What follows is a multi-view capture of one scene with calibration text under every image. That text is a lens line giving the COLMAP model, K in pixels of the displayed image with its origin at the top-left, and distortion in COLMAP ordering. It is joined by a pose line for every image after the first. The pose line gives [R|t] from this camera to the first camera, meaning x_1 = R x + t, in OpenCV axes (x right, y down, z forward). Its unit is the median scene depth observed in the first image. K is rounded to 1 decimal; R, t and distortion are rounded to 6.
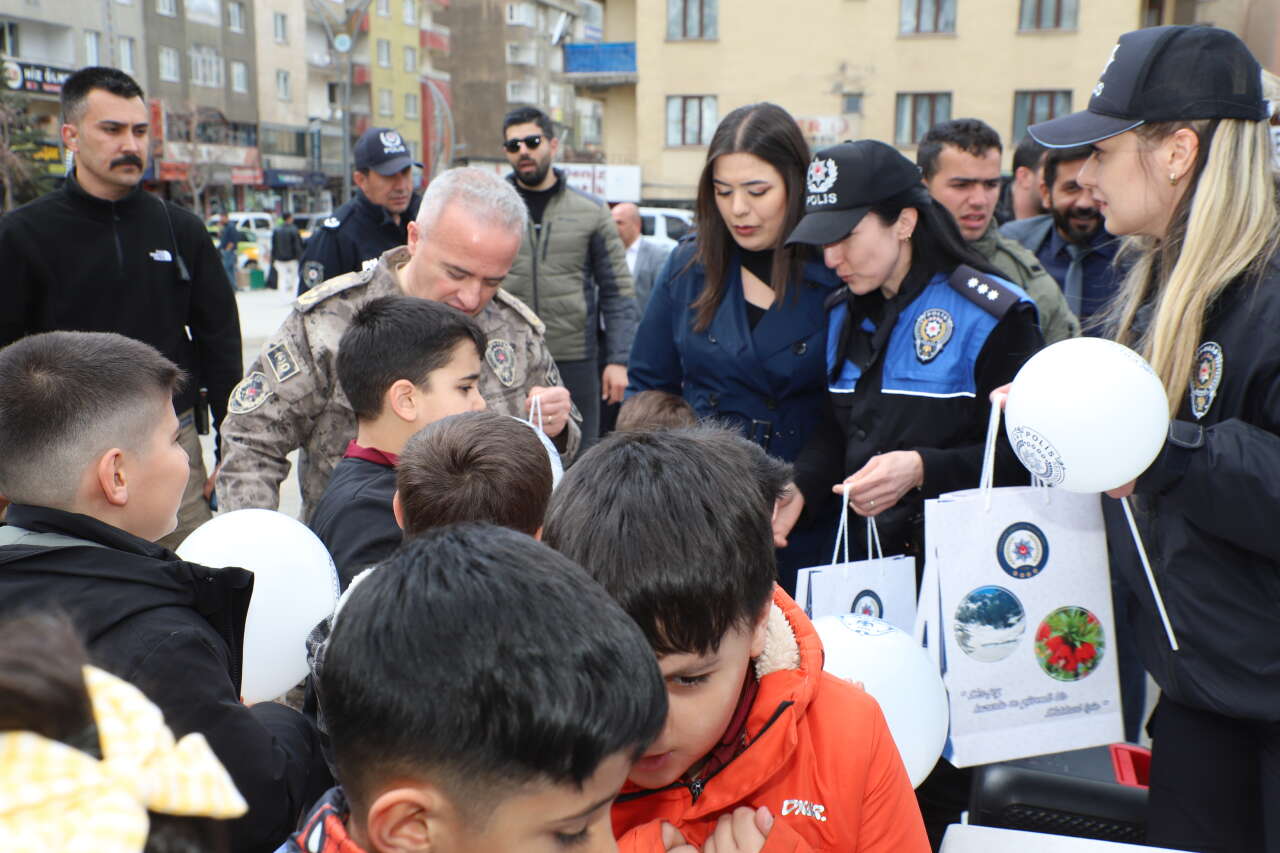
lens RADIAL K [[1551.4, 0, 640.0], [0, 1551.4, 426.5], [0, 0, 1]] dist [0.192285, 0.003785]
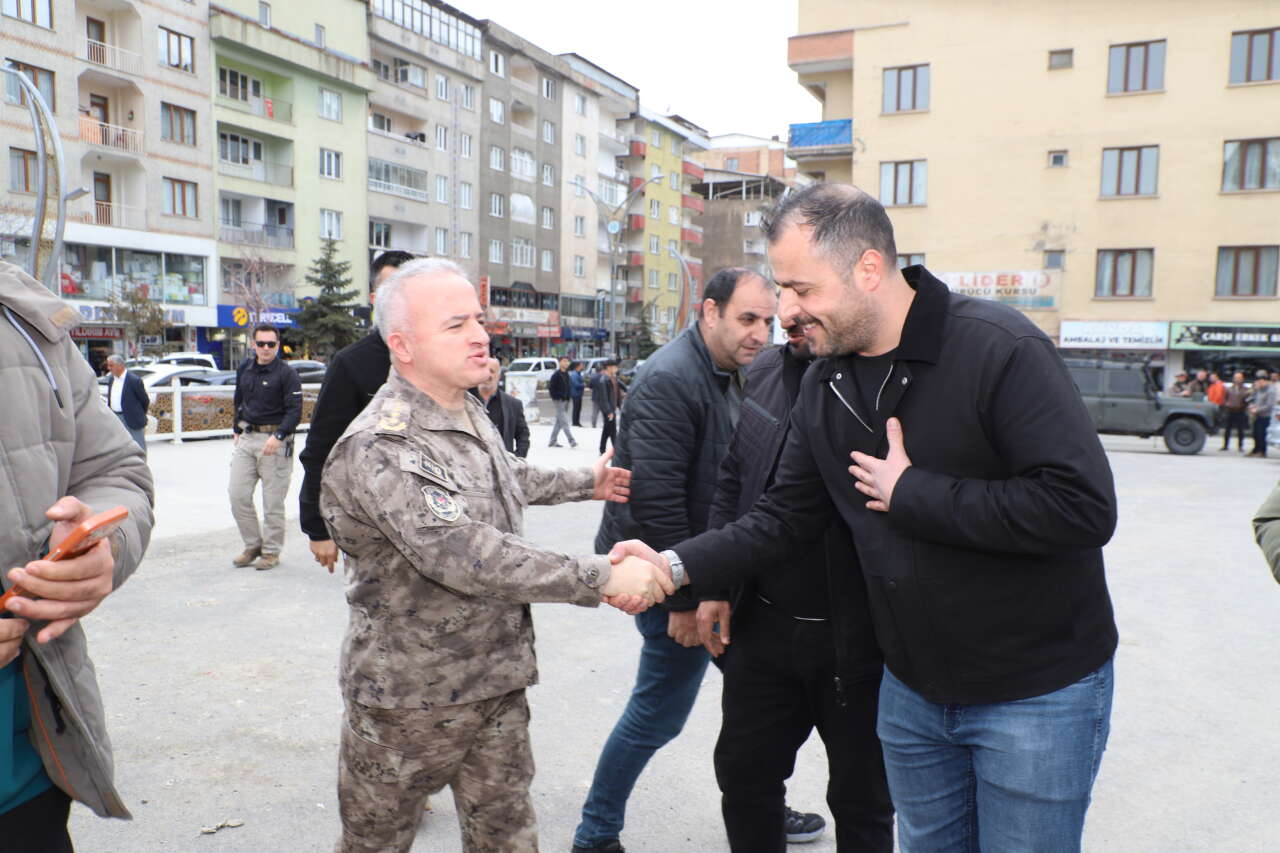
lens RADIAL K [[1015.5, 0, 640.0], [0, 1015.5, 426.5], [0, 0, 1]] dist [-0.049275, -0.000148]
pose [[0.982776, 0.018682, -0.183856, -0.010588], [-0.031853, 0.997112, -0.068949, -0.019683], [0.182036, 0.073618, 0.980532, 0.165348]]
